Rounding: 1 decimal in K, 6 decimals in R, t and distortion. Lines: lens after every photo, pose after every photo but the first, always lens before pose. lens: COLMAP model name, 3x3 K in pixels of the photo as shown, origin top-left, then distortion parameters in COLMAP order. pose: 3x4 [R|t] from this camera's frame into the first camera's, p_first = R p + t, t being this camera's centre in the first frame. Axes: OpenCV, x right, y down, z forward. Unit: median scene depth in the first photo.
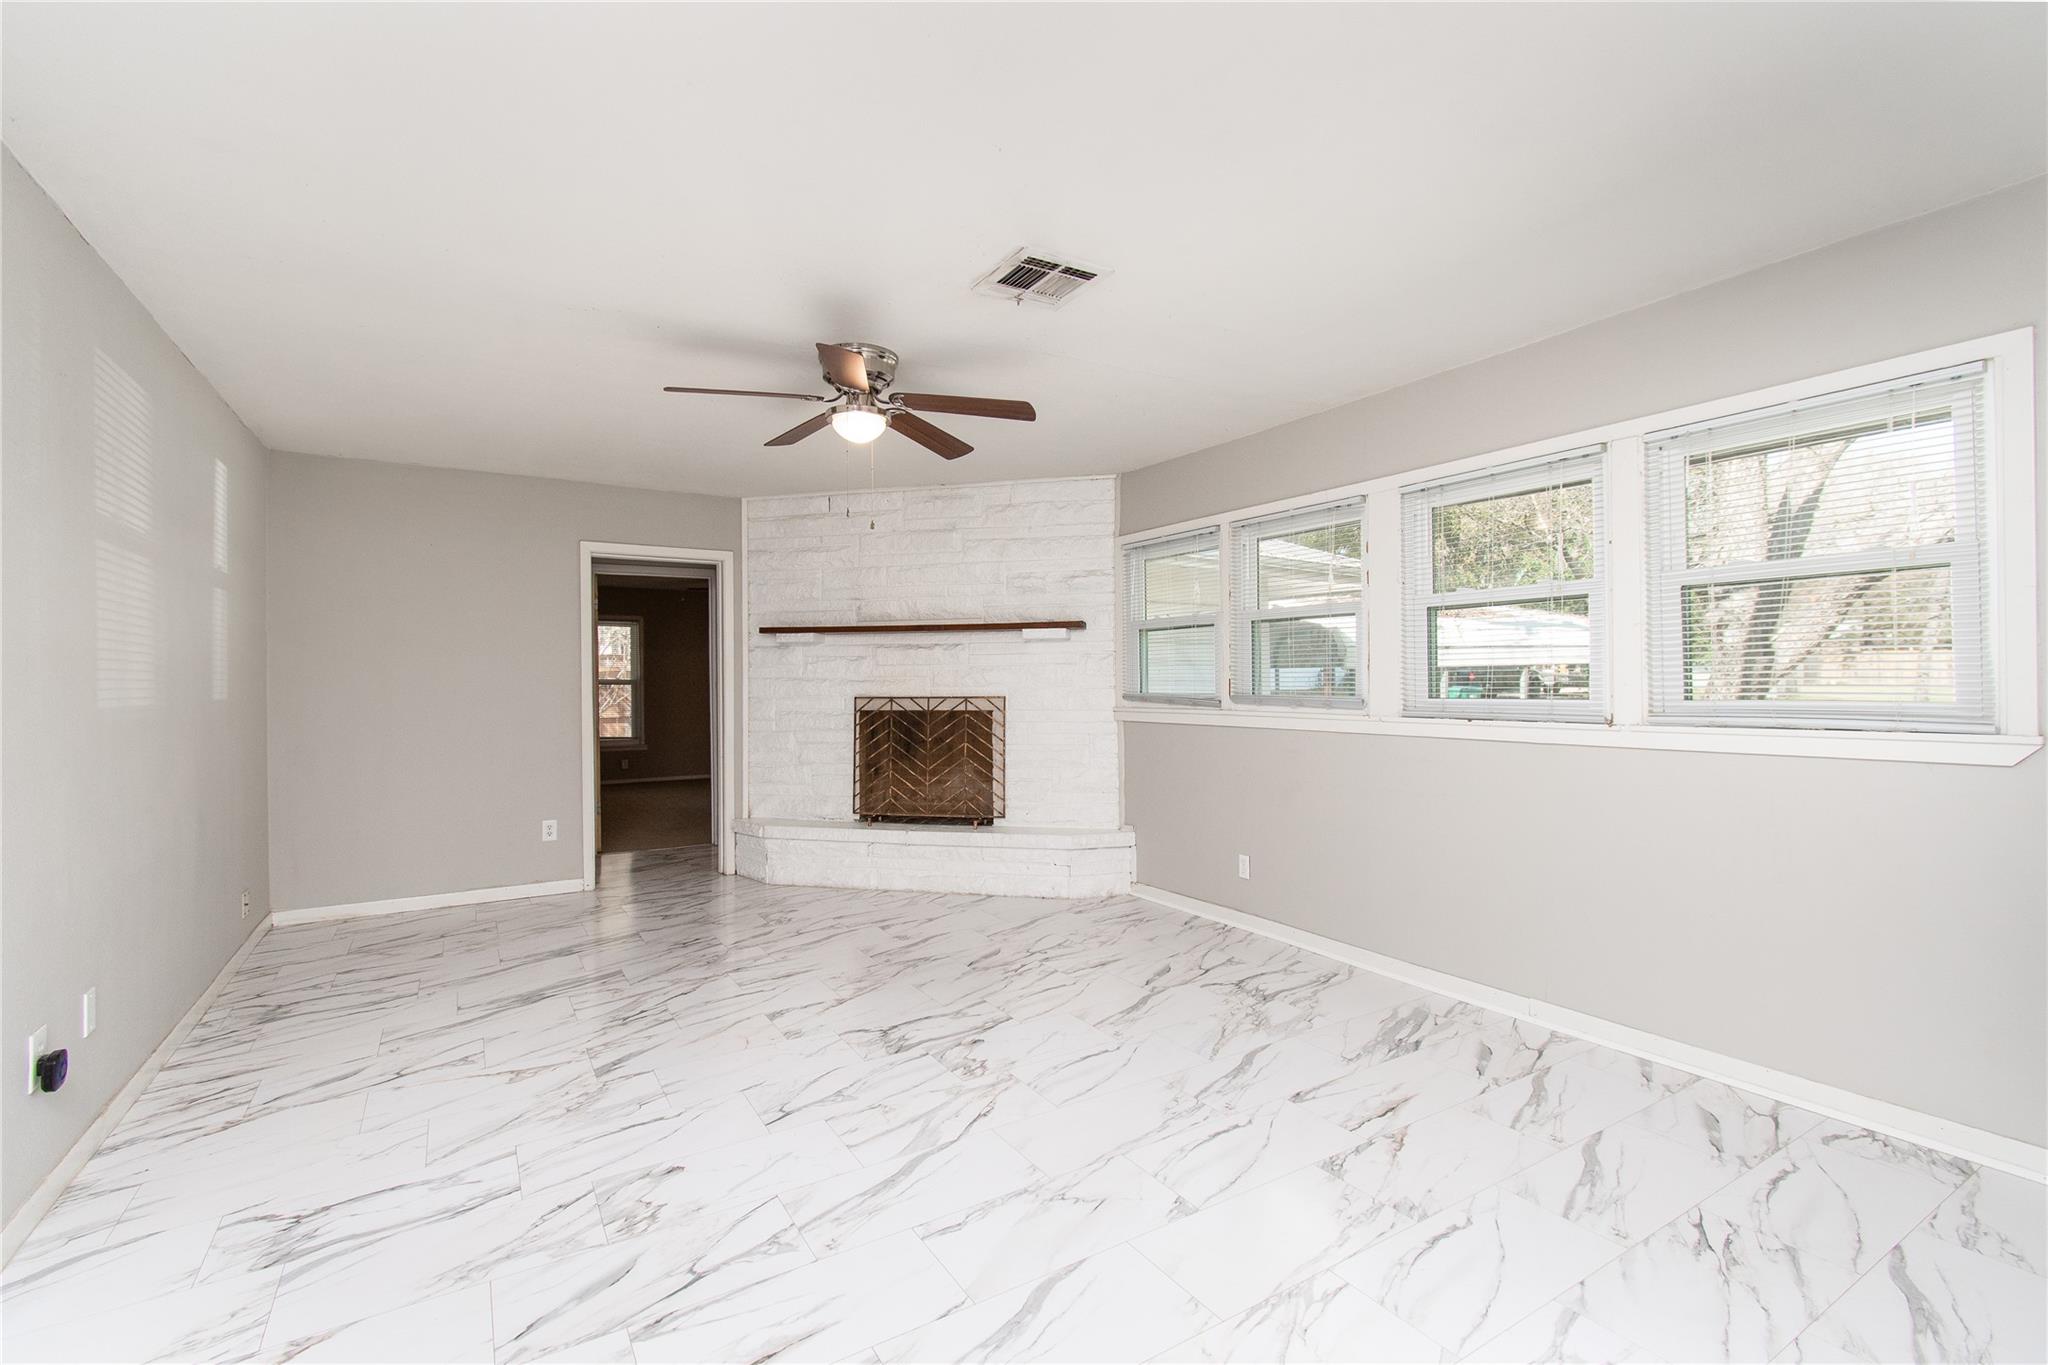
lens RADIAL K [[920.1, 0, 1035.2], [0, 920.1, 686.2], [0, 0, 1]] dist [0.004568, -0.002637]
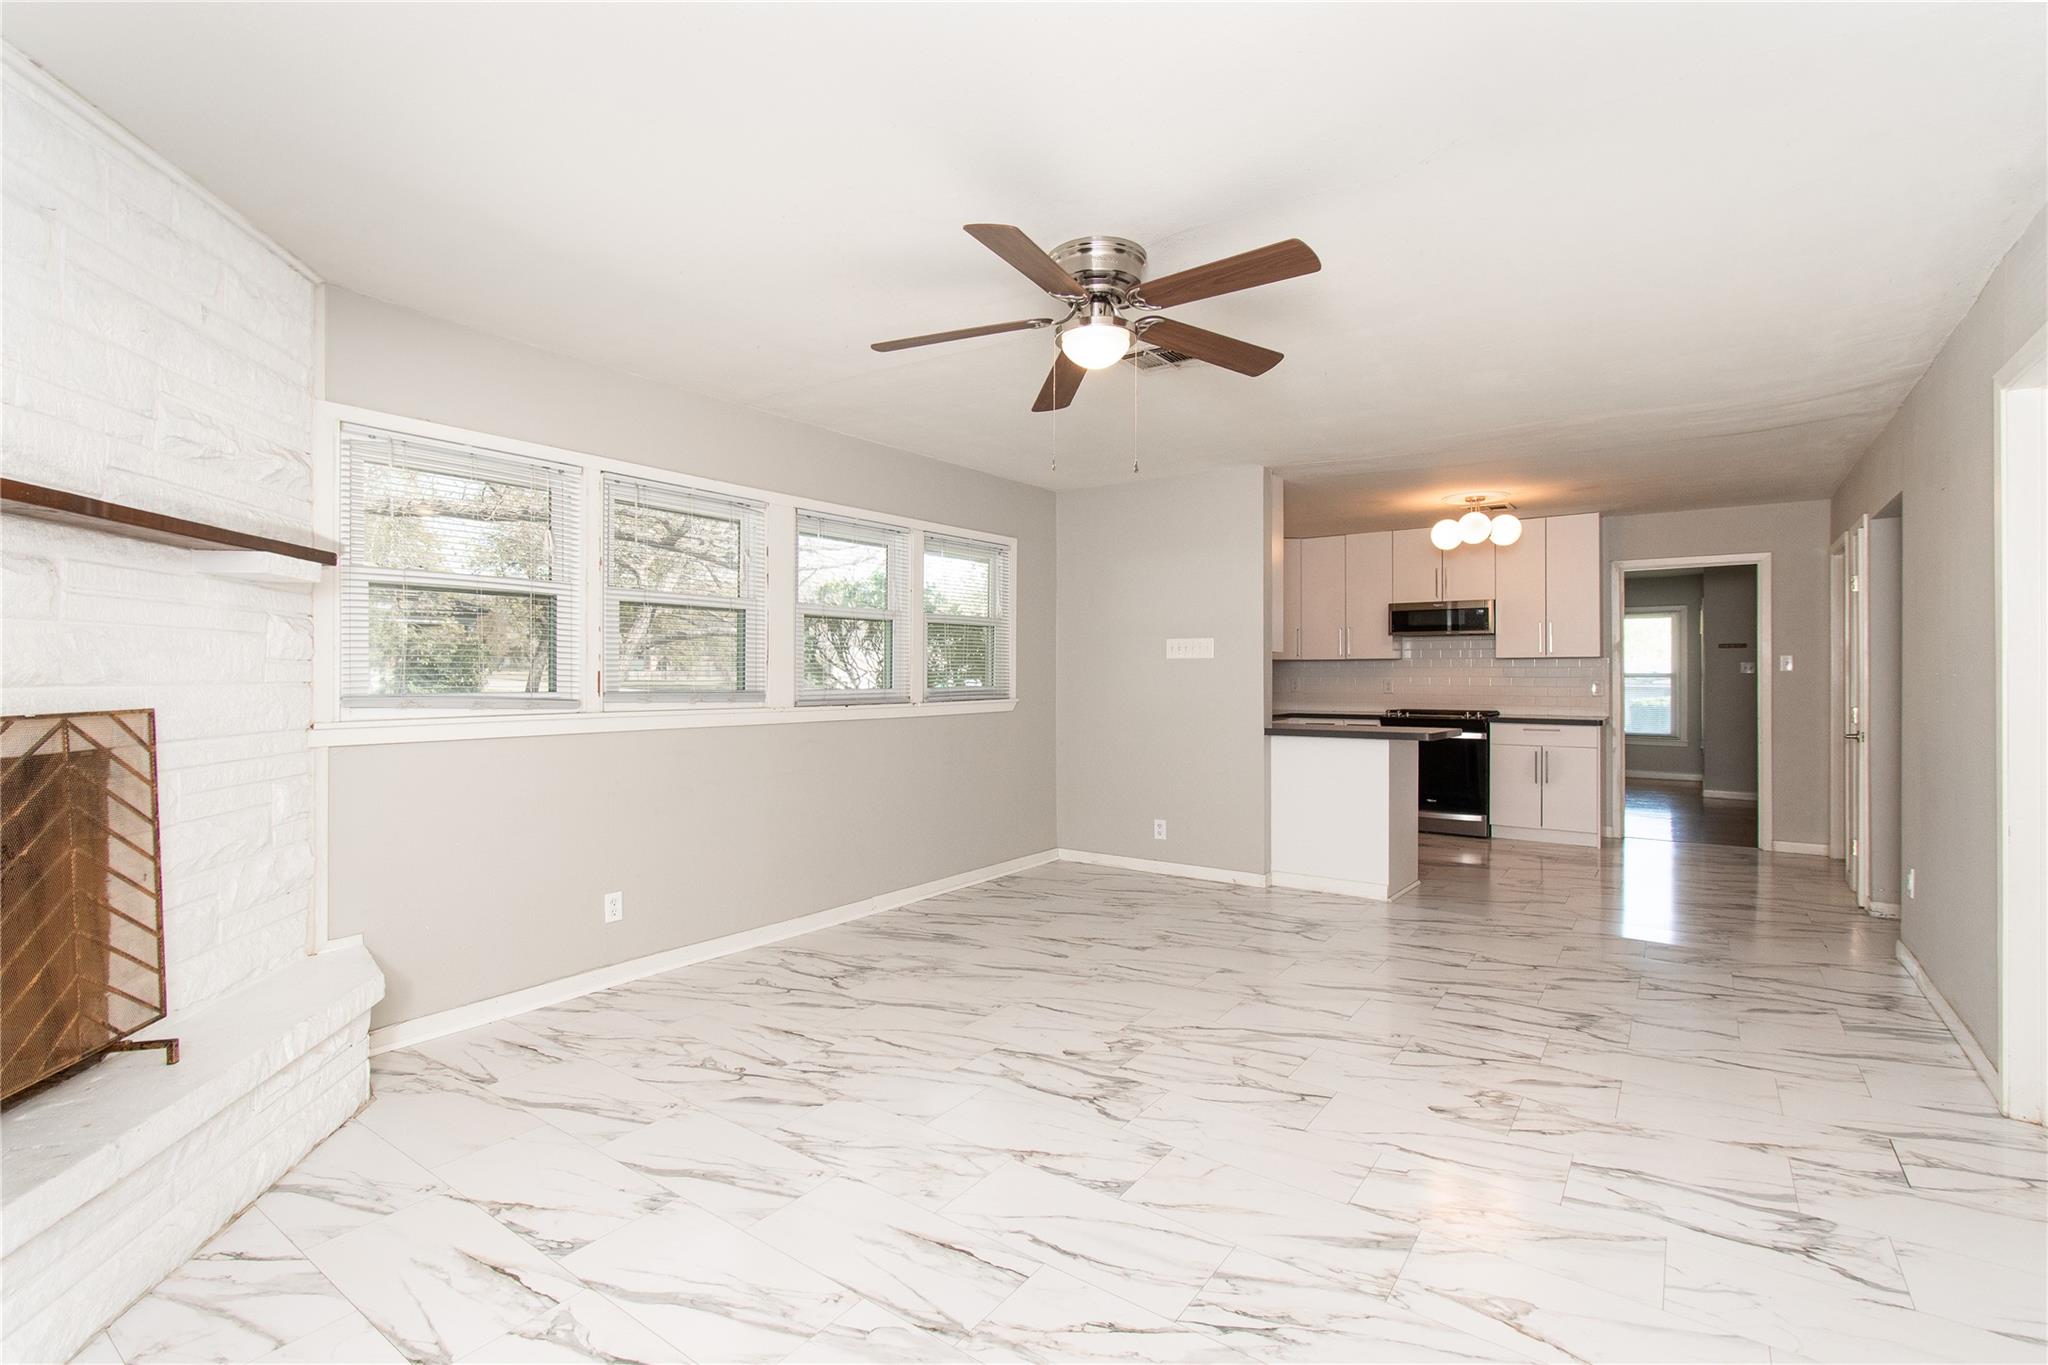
lens RADIAL K [[920.1, 0, 1002.4], [0, 920.1, 676.8], [0, 0, 1]] dist [0.004568, -0.002637]
pose [[-0.361817, 0.004429, 0.932239, -0.682340], [0.003595, 0.999988, -0.003356, 0.000534], [-0.932242, 0.002137, -0.361828, 1.037922]]
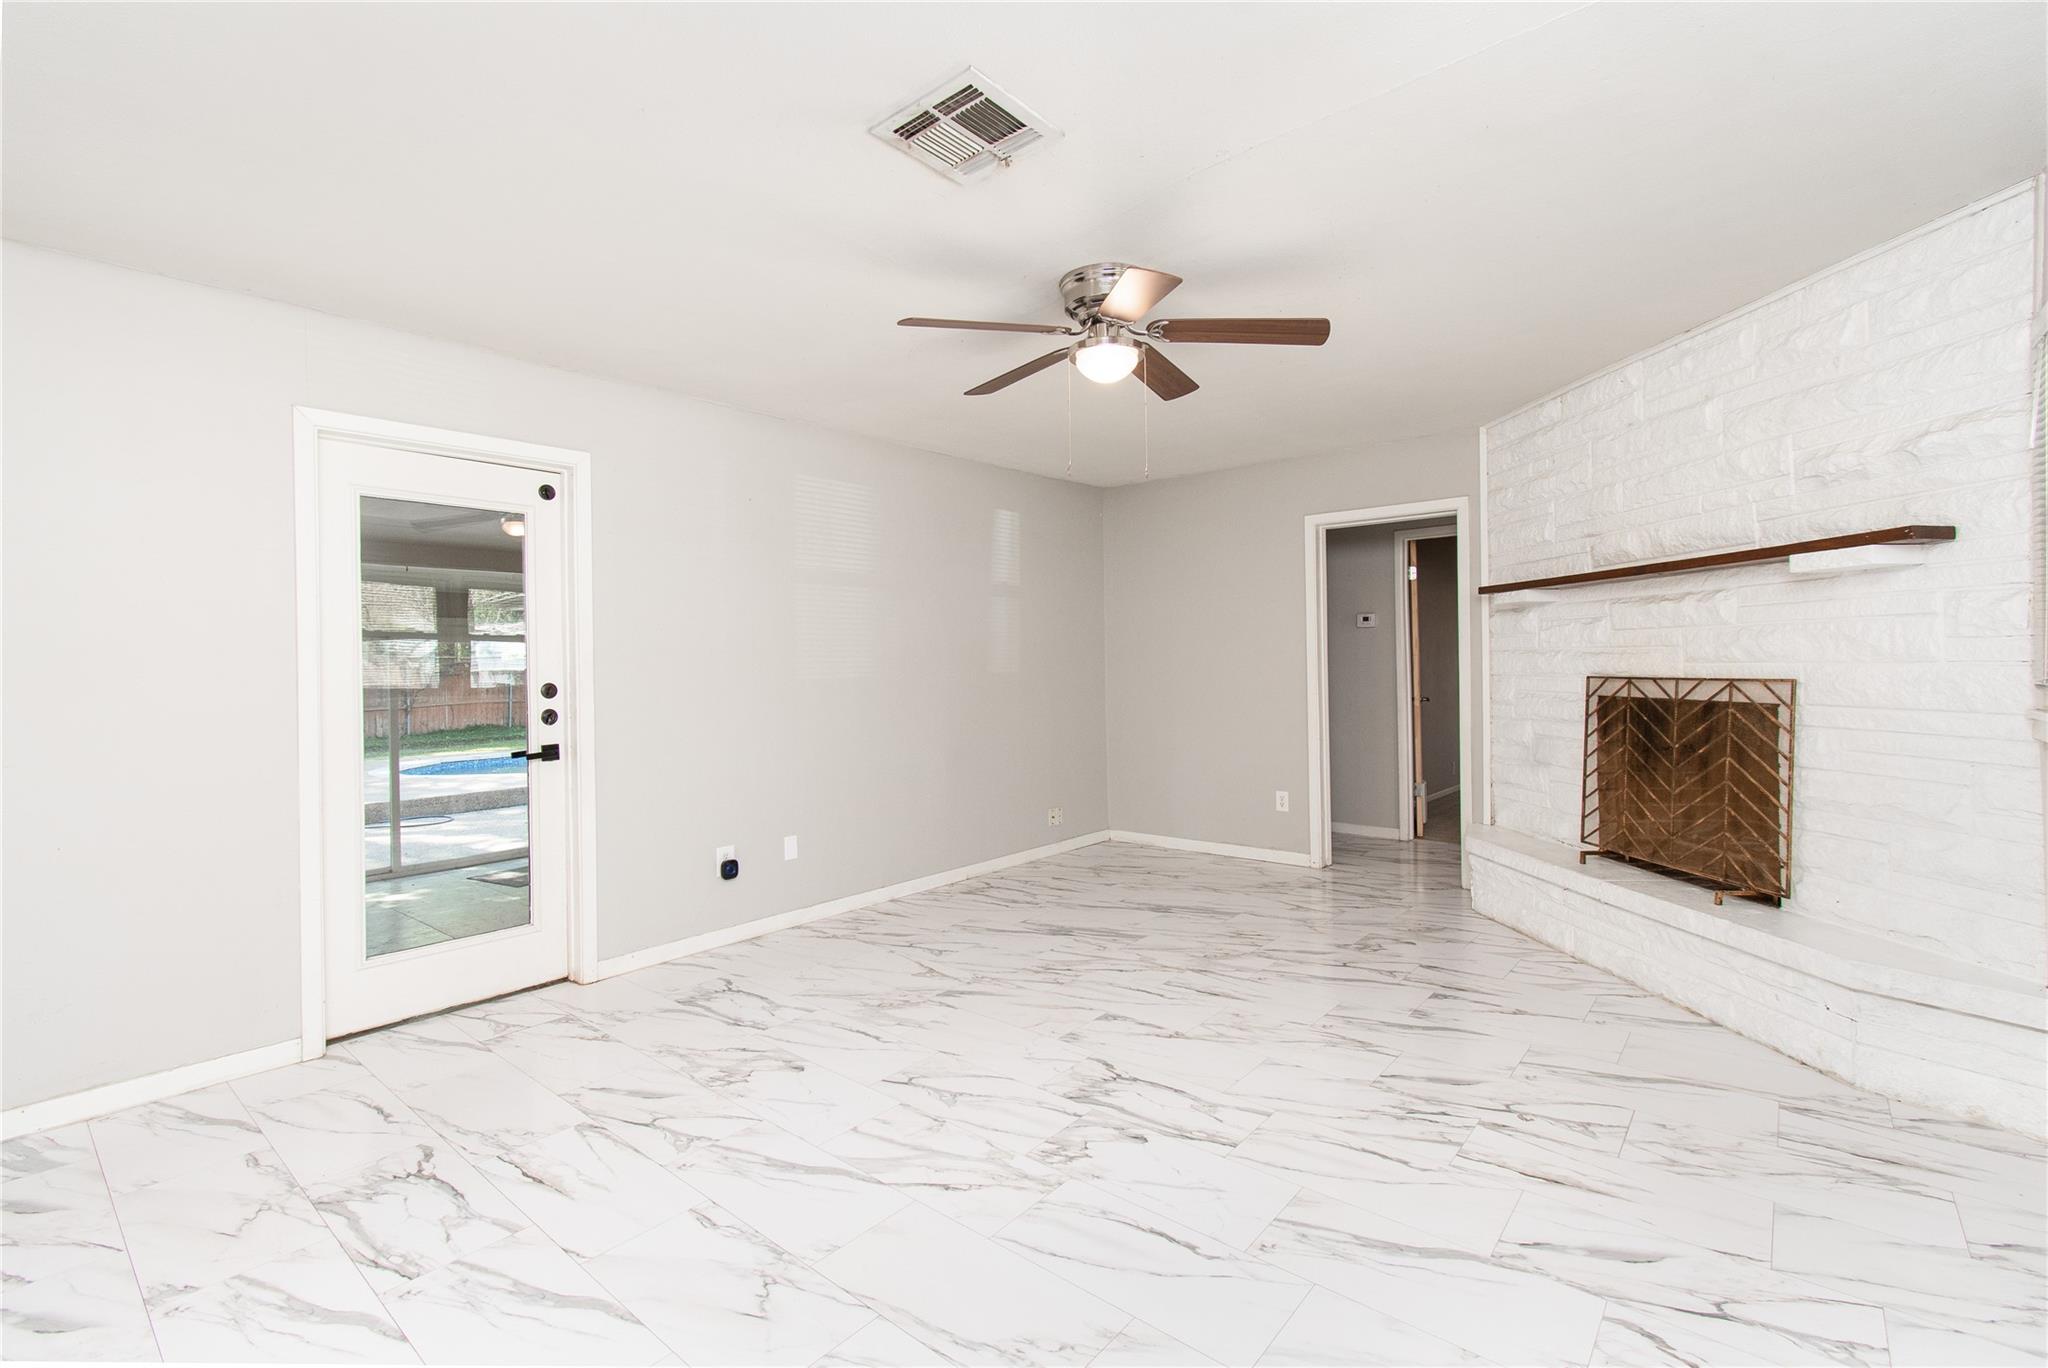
lens RADIAL K [[918.5, 0, 1007.6], [0, 918.5, 675.5], [0, 0, 1]] dist [-0.001406, 0.000136]
pose [[0.289256, 0.013741, -0.957153, 0.458993], [0.008840, 0.999816, 0.017025, -0.006156], [0.957211, -0.013386, 0.289081, 0.504250]]
